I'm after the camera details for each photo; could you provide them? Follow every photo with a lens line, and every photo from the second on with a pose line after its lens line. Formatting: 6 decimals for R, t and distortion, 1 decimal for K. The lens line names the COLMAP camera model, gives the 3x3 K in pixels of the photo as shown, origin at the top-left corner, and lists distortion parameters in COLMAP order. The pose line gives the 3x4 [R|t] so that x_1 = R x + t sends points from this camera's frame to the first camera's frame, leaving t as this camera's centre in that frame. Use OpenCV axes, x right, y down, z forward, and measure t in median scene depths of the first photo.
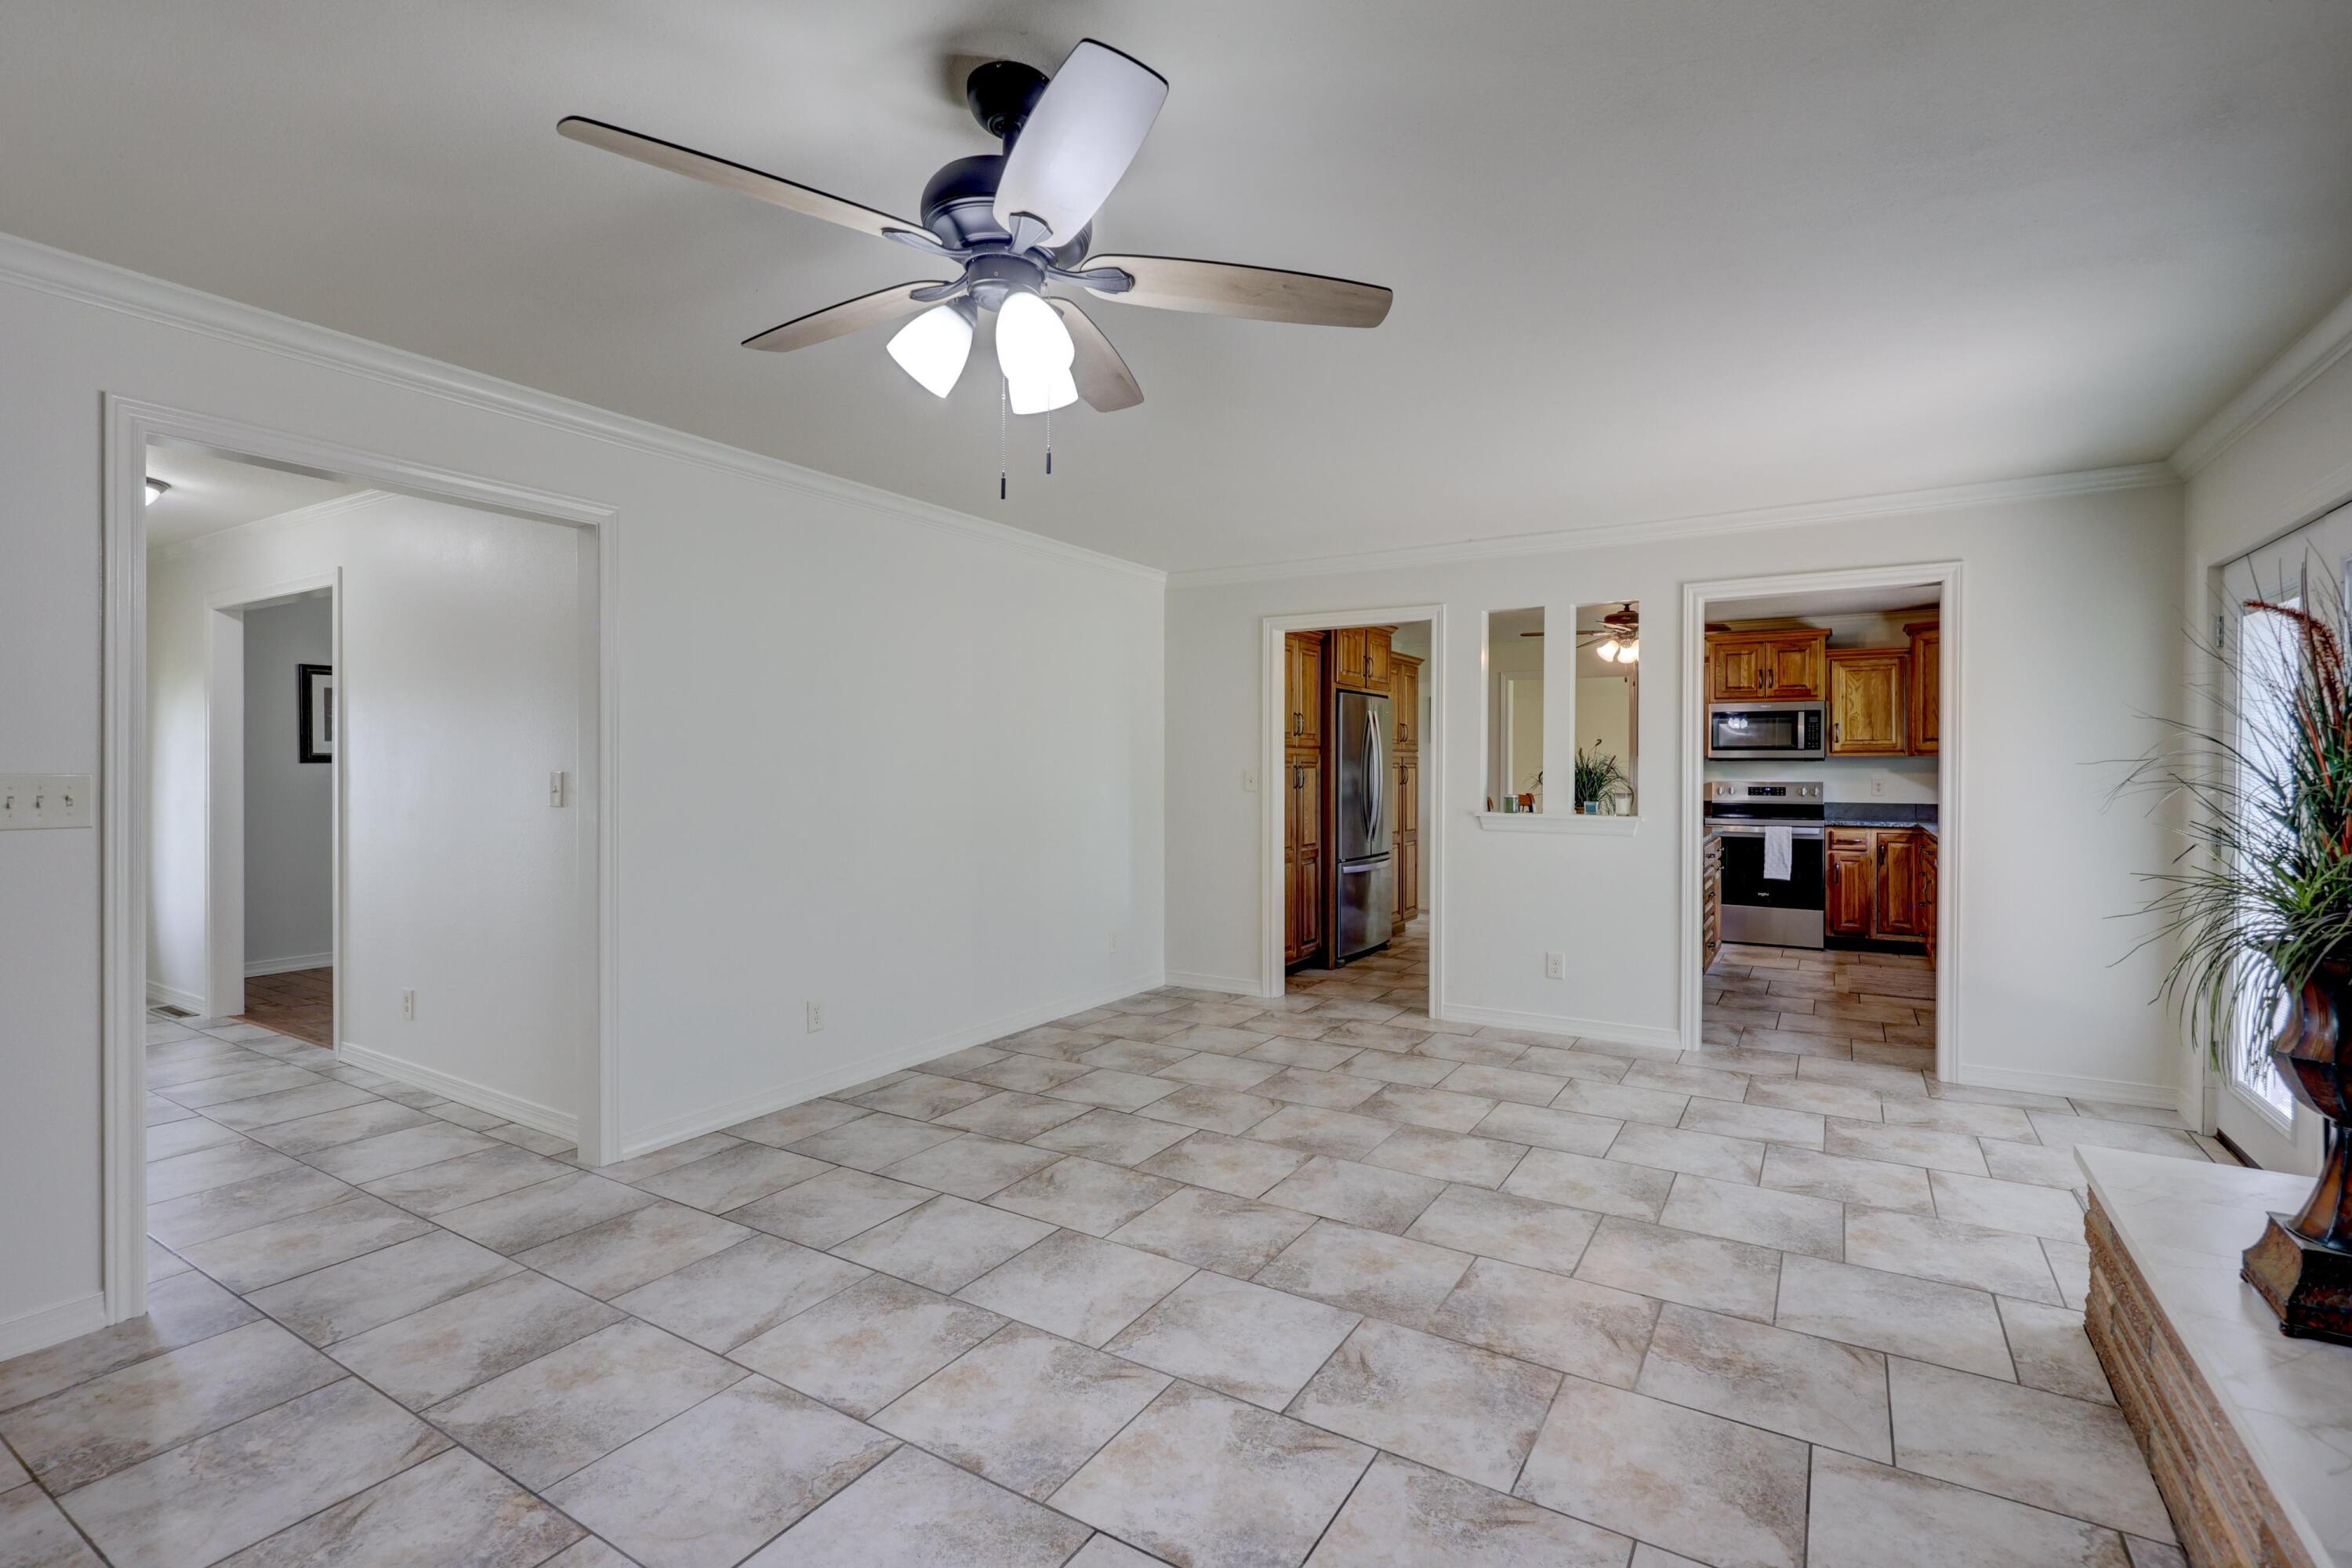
lens RADIAL K [[1073.7, 0, 1179.4], [0, 1073.7, 774.9], [0, 0, 1]] dist [-0.005563, -0.000685]
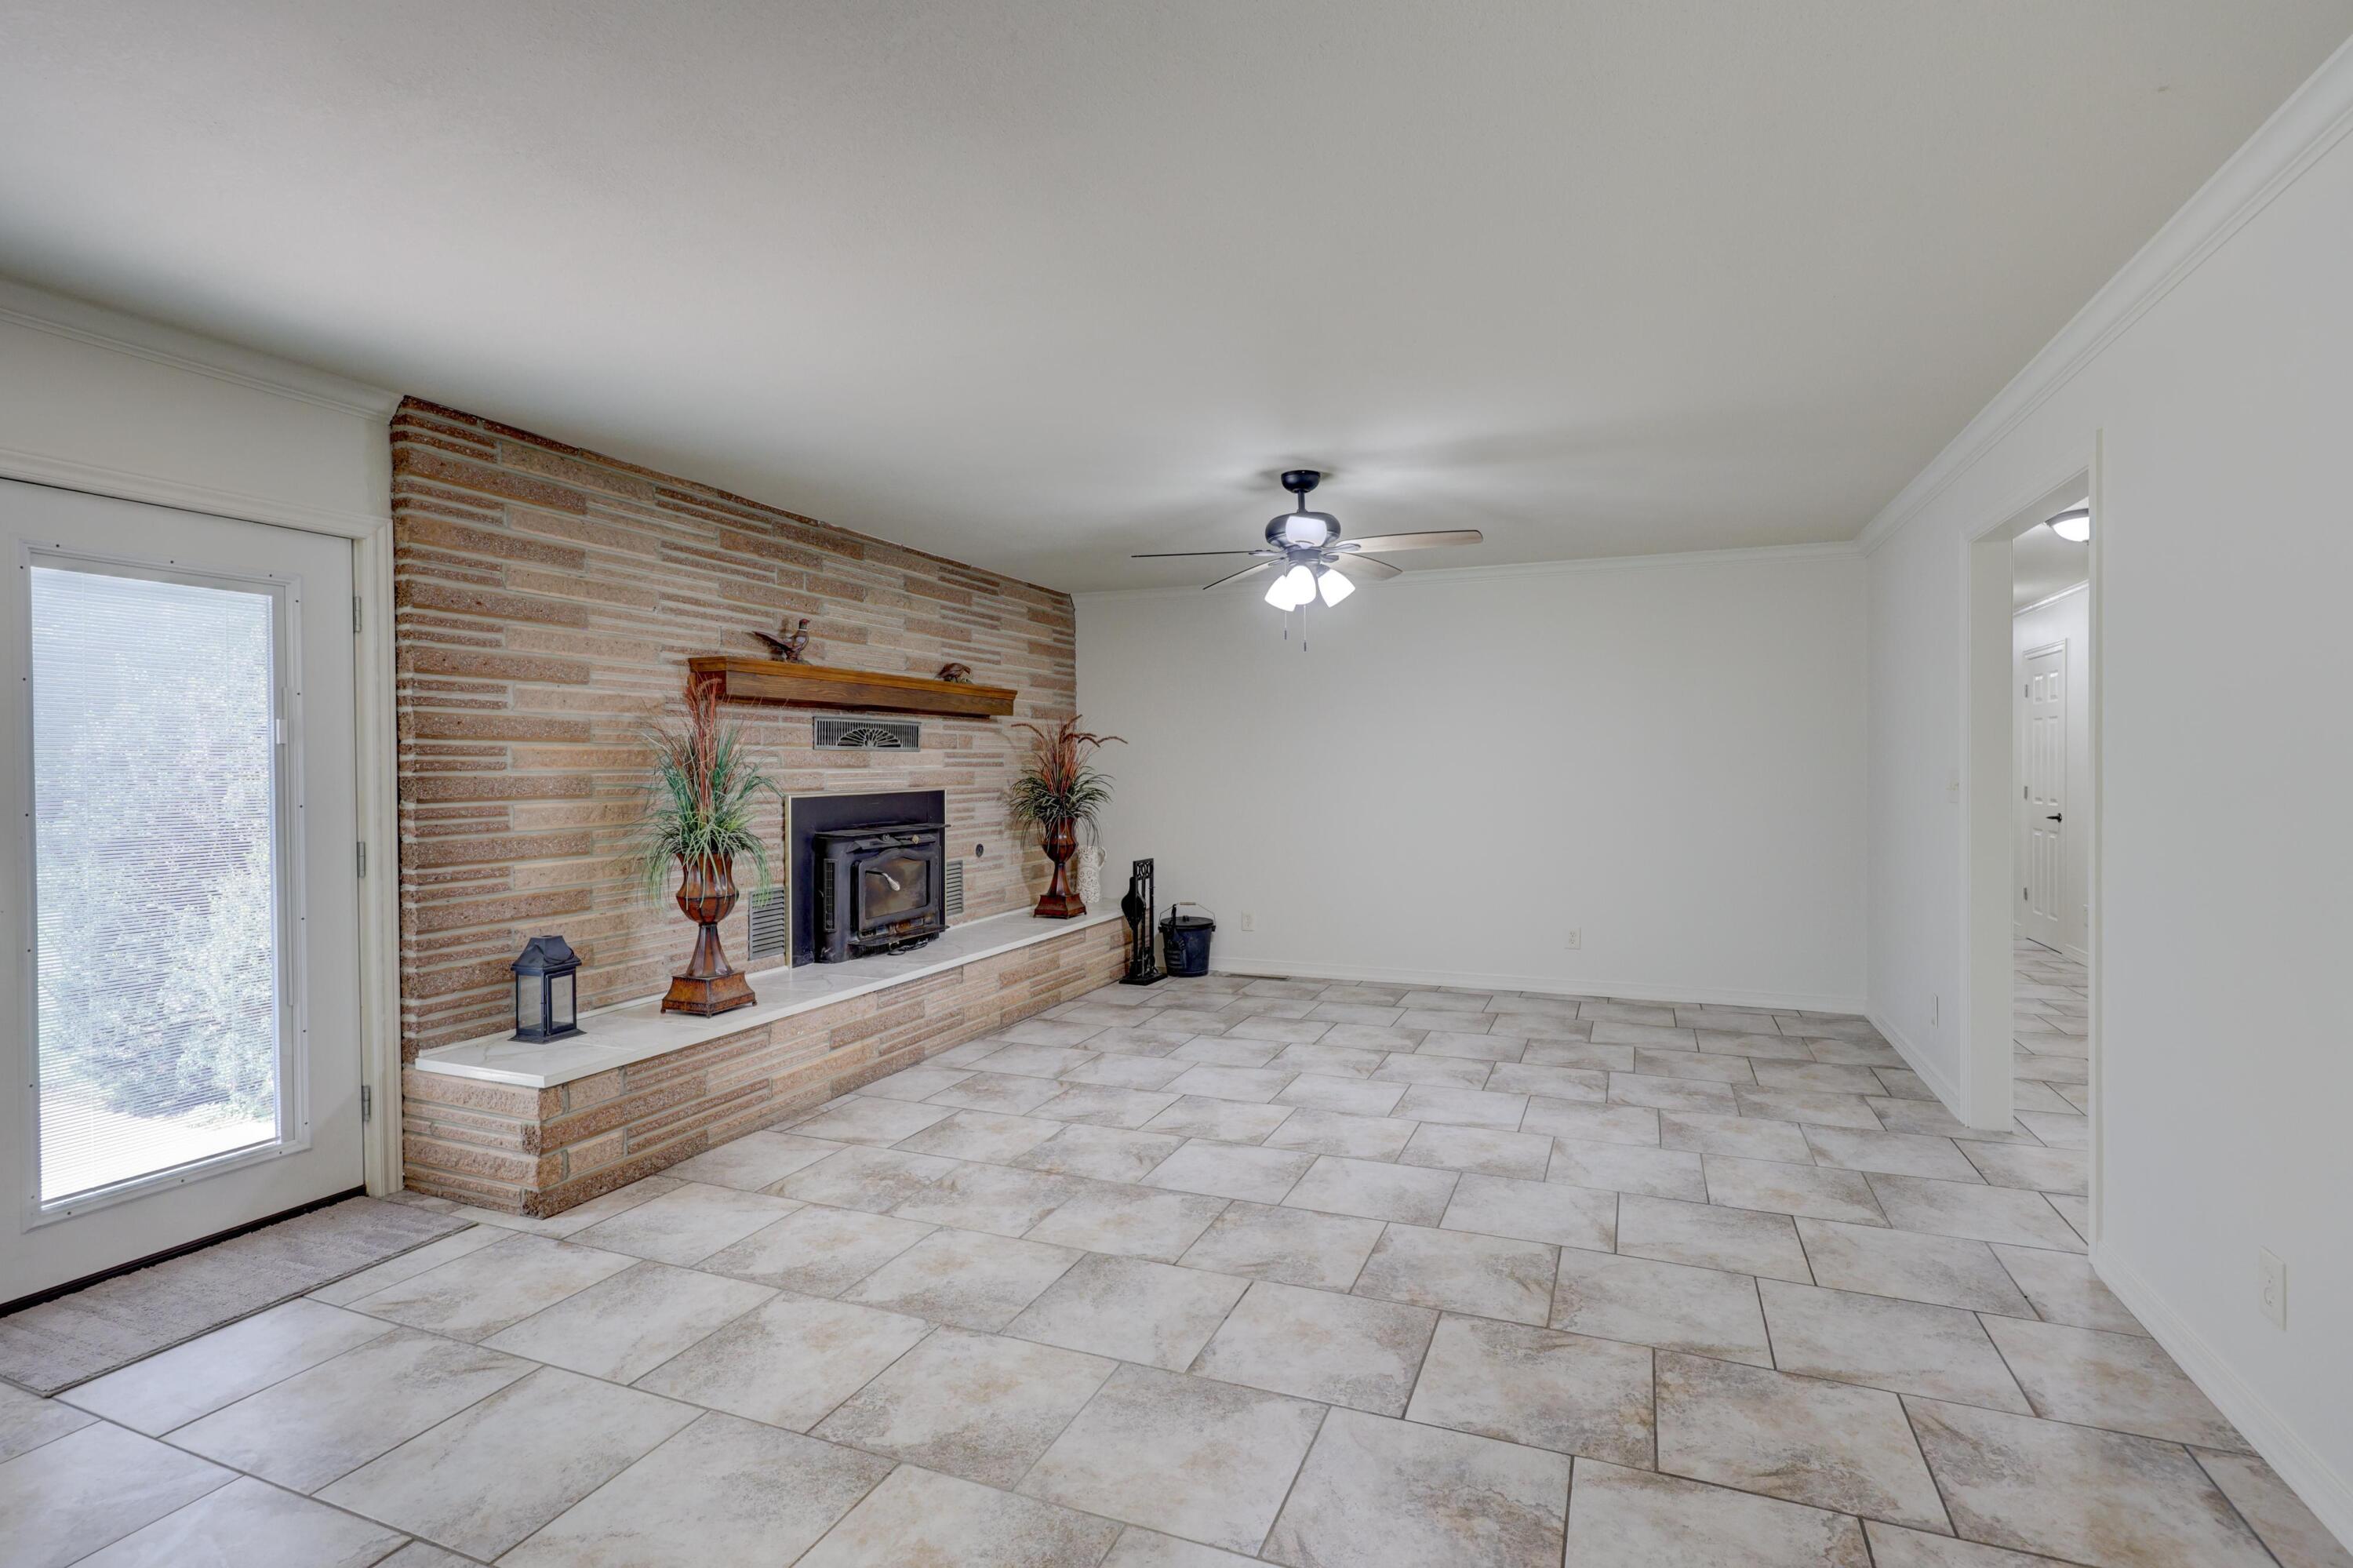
lens RADIAL K [[1074.2, 0, 1156.9], [0, 1074.2, 778.6], [0, 0, 1]] dist [-0.005563, -0.000685]
pose [[-0.990619, 0.006530, -0.136494, 0.271998], [0.004105, 0.999829, 0.018038, -0.001826], [0.136589, 0.017308, -0.990477, 1.922791]]
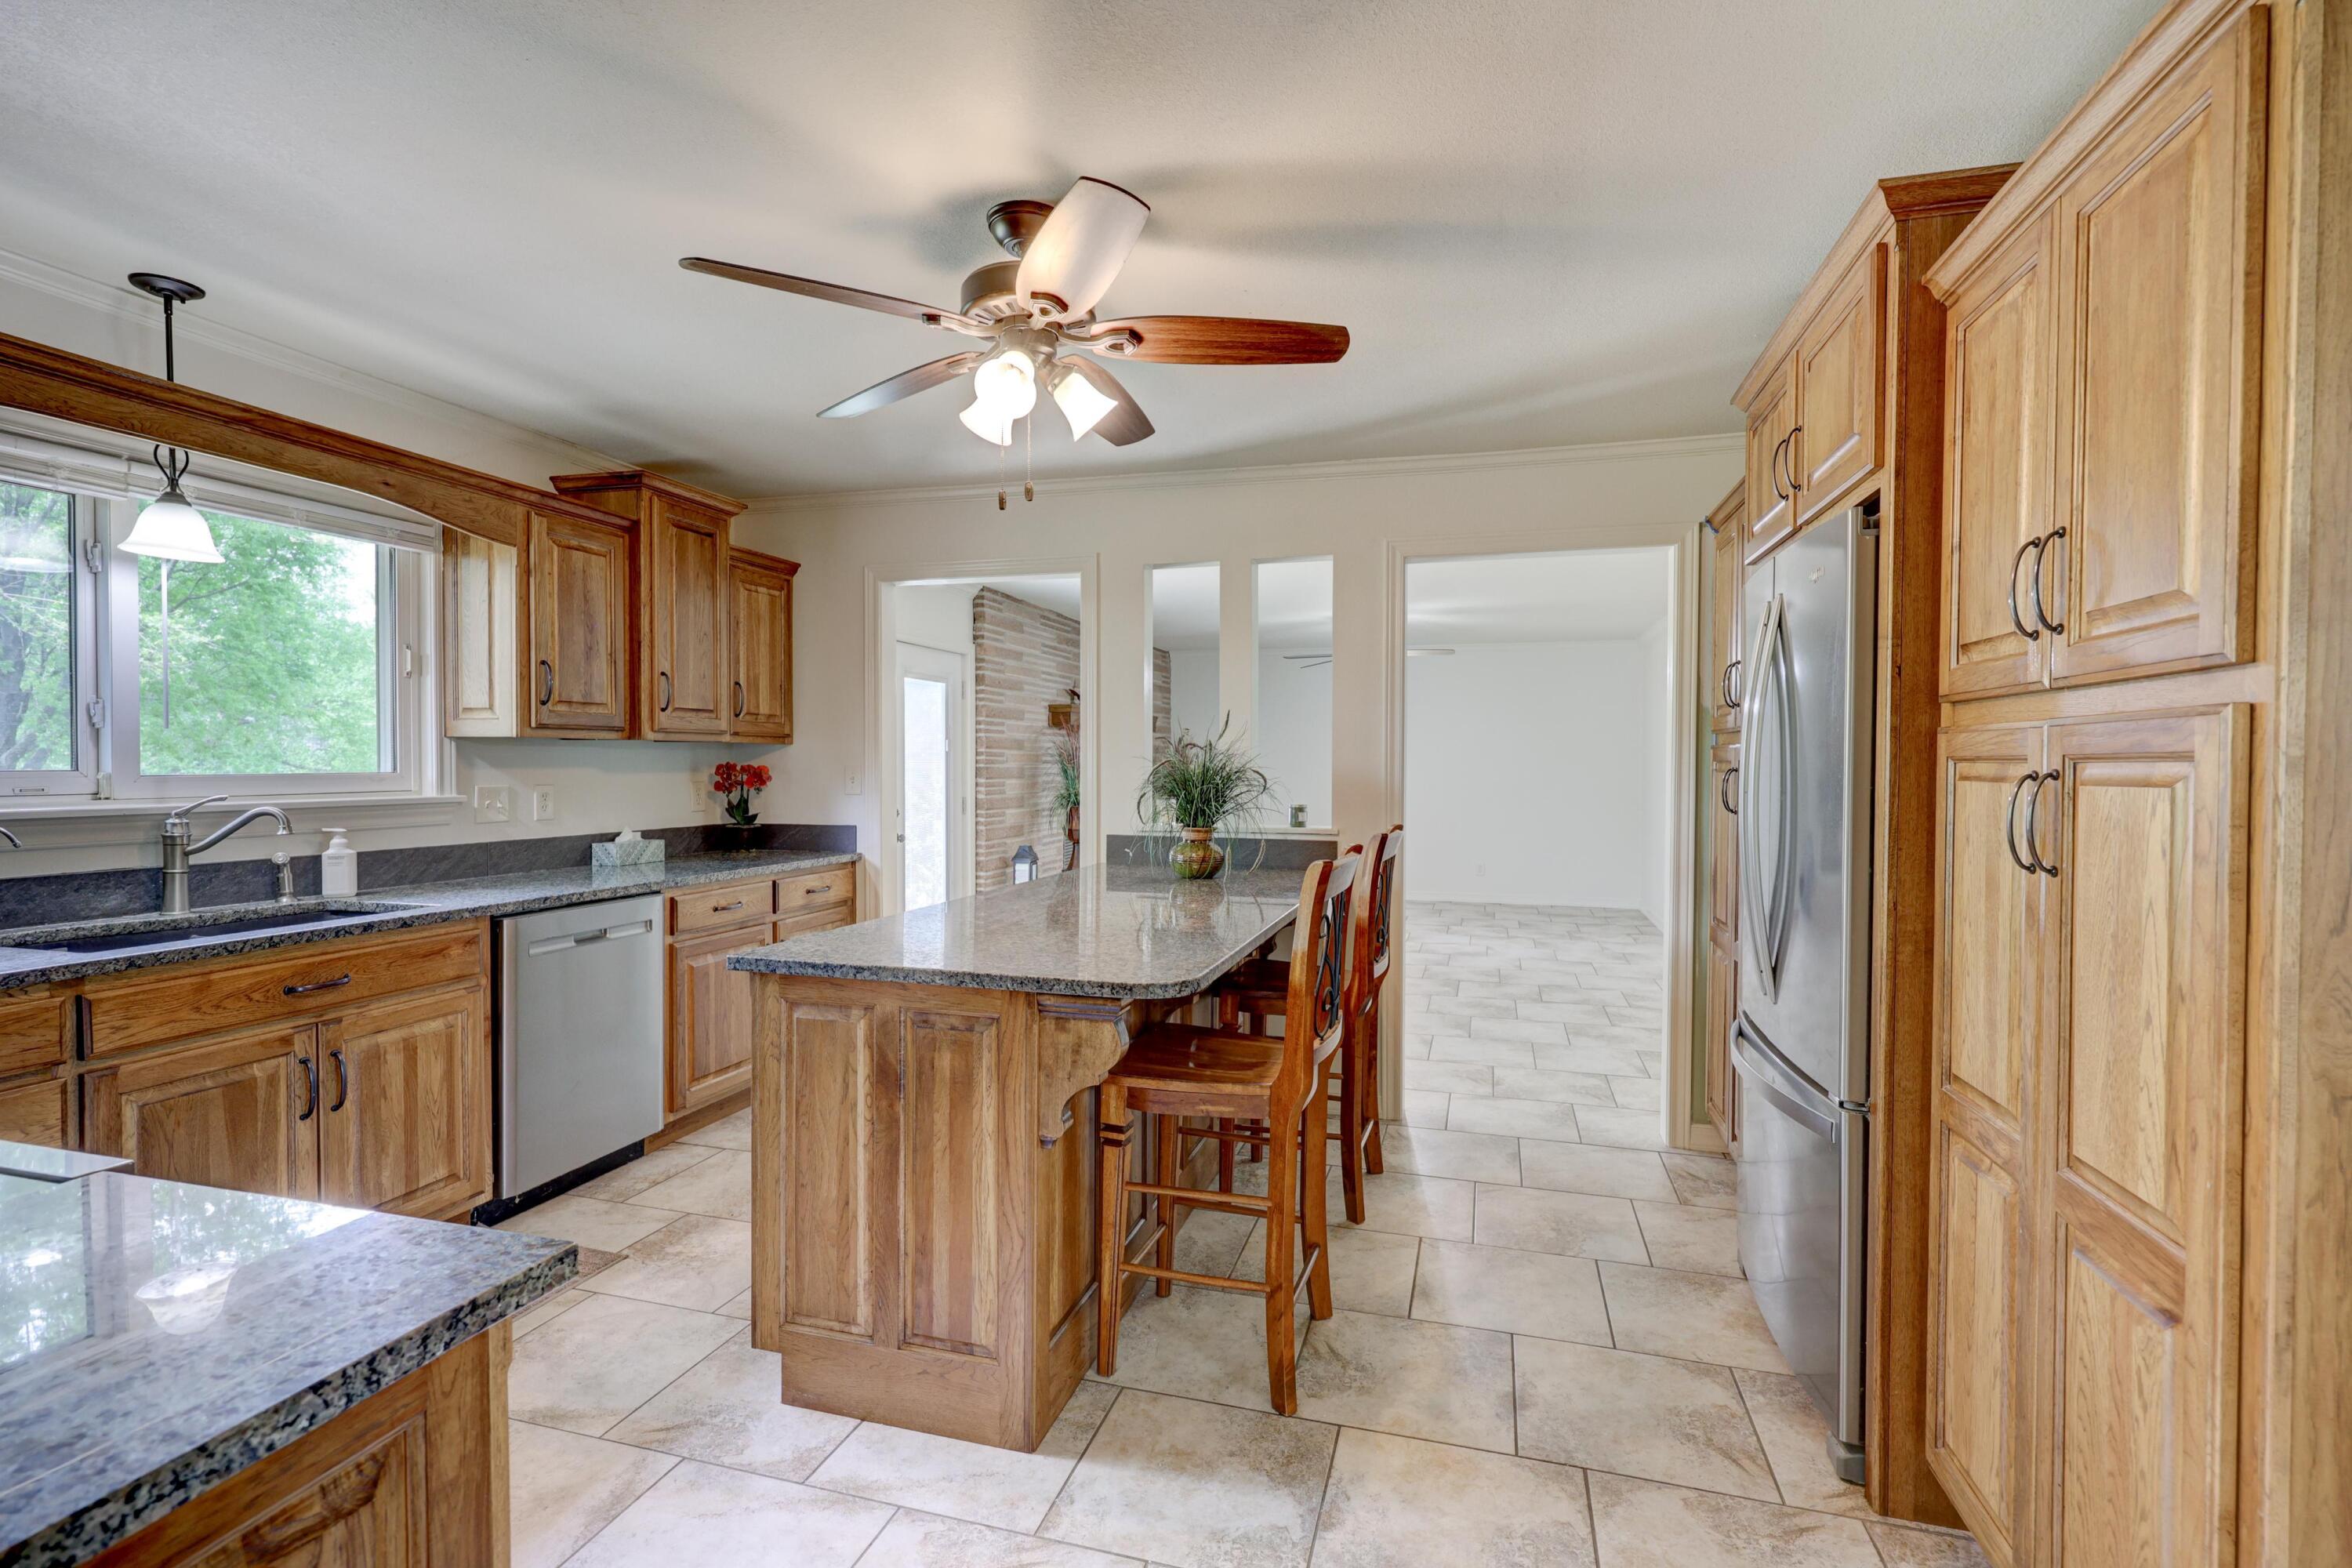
lens RADIAL K [[1073.7, 0, 1187.4], [0, 1073.7, 779.6], [0, 0, 1]] dist [-0.005563, -0.000685]
pose [[-0.960260, -0.000299, -0.279108, 1.019293], [-0.006766, 0.999731, 0.022204, -0.012421], [0.279026, 0.023210, -0.960003, 2.970813]]
